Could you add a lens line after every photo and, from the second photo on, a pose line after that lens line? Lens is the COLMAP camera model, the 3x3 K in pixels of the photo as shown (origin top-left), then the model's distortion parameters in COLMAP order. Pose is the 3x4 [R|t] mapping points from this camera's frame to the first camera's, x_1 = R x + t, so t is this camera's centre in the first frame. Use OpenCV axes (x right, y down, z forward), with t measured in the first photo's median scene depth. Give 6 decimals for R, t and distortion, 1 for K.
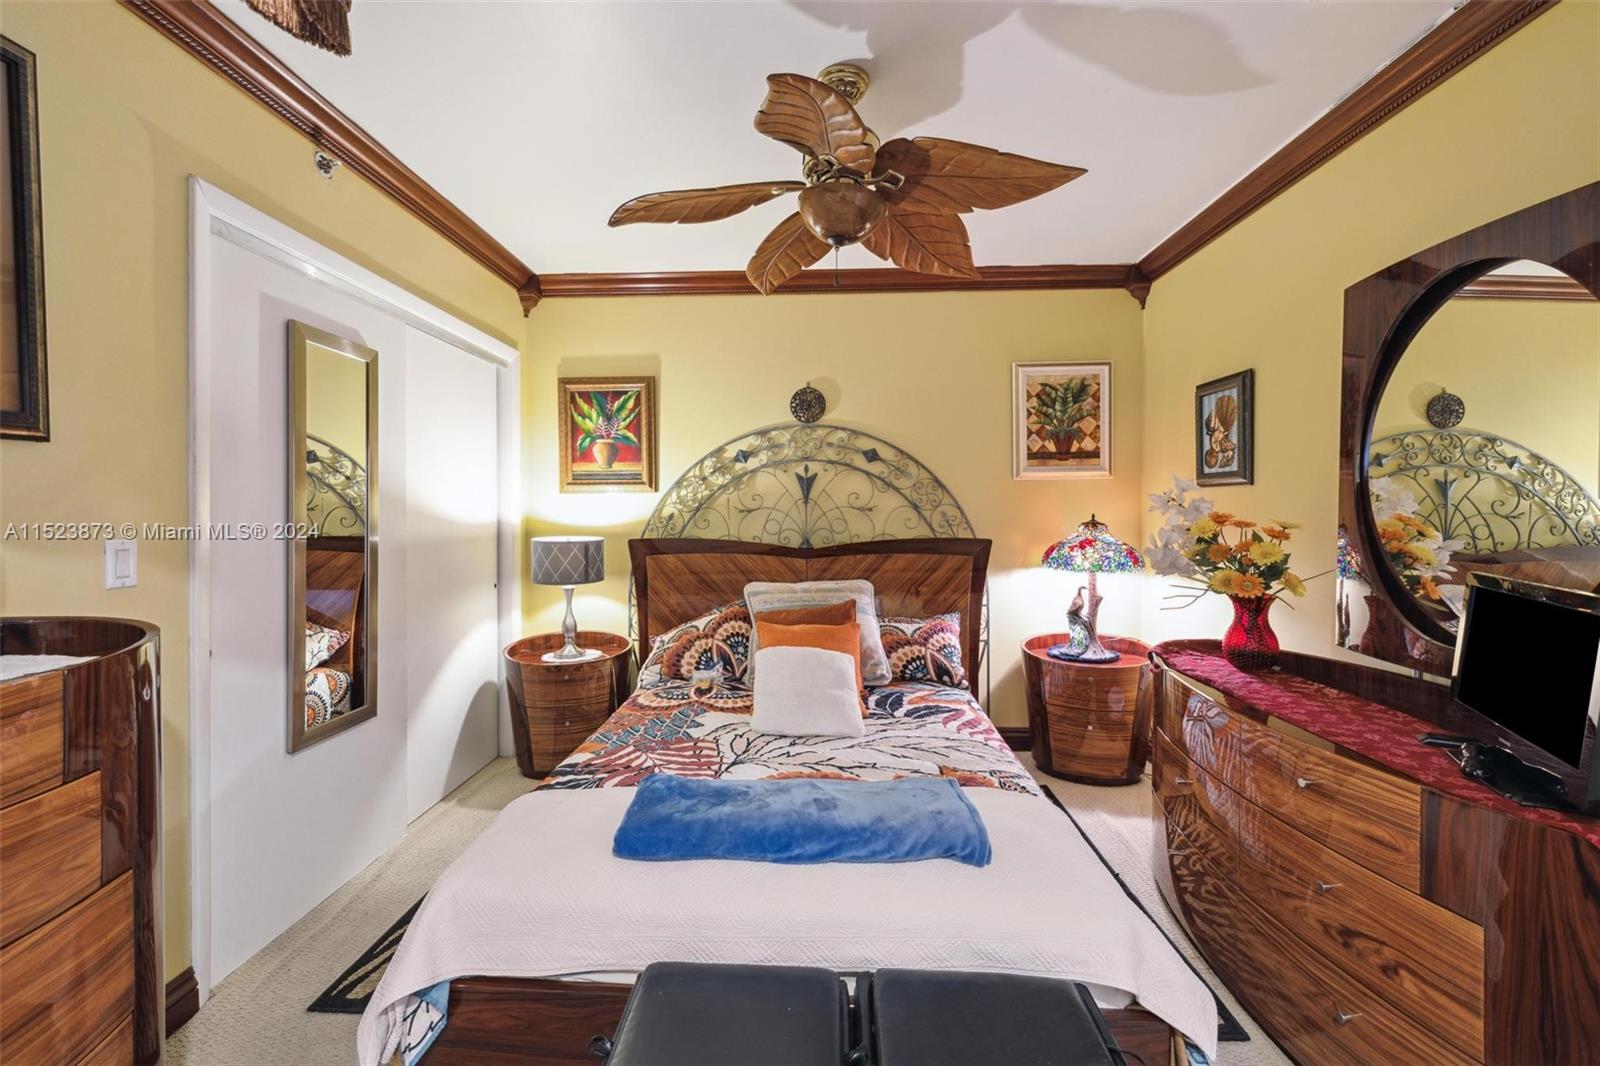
lens RADIAL K [[677.6, 0, 790.7], [0, 677.6, 514.3], [0, 0, 1]] dist [0.001609, 0.000058]
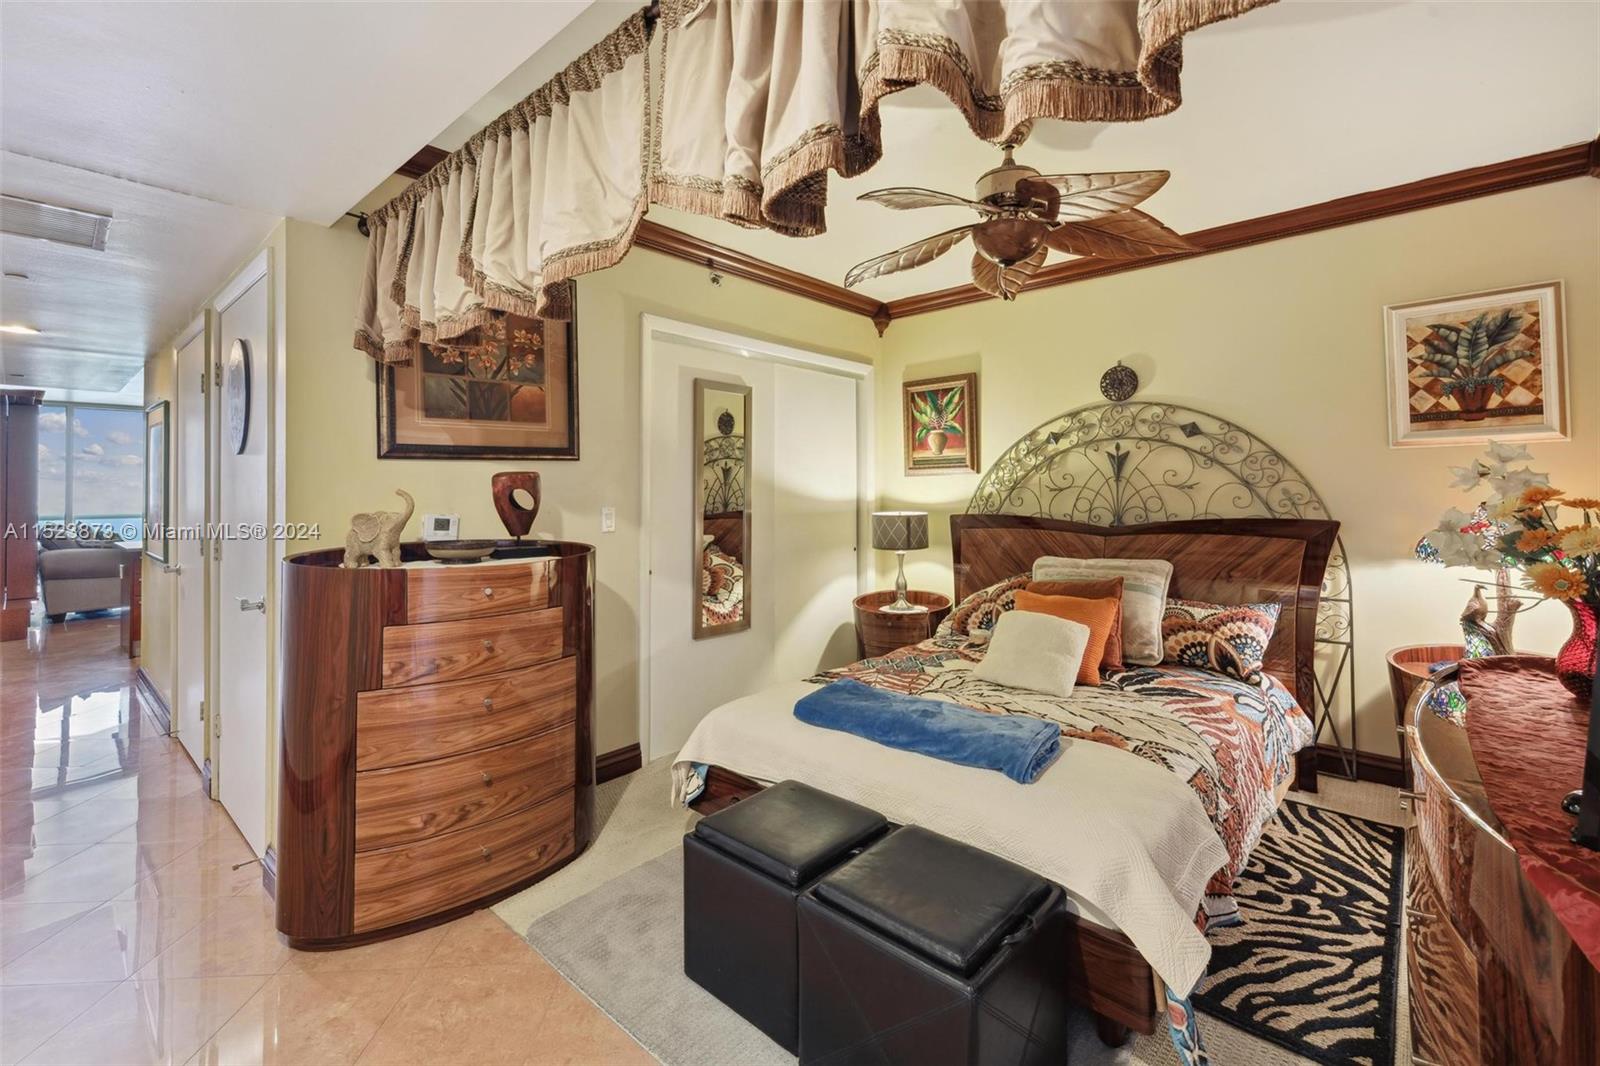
lens RADIAL K [[695.3, 0, 800.0], [0, 695.3, 468.7], [0, 0, 1]] dist [0.001517, 0.000185]
pose [[0.773805, -0.026720, -0.632859, 0.309555], [0.004849, 0.999330, -0.036264, -0.000228], [0.633405, 0.024993, 0.773417, -0.090983]]
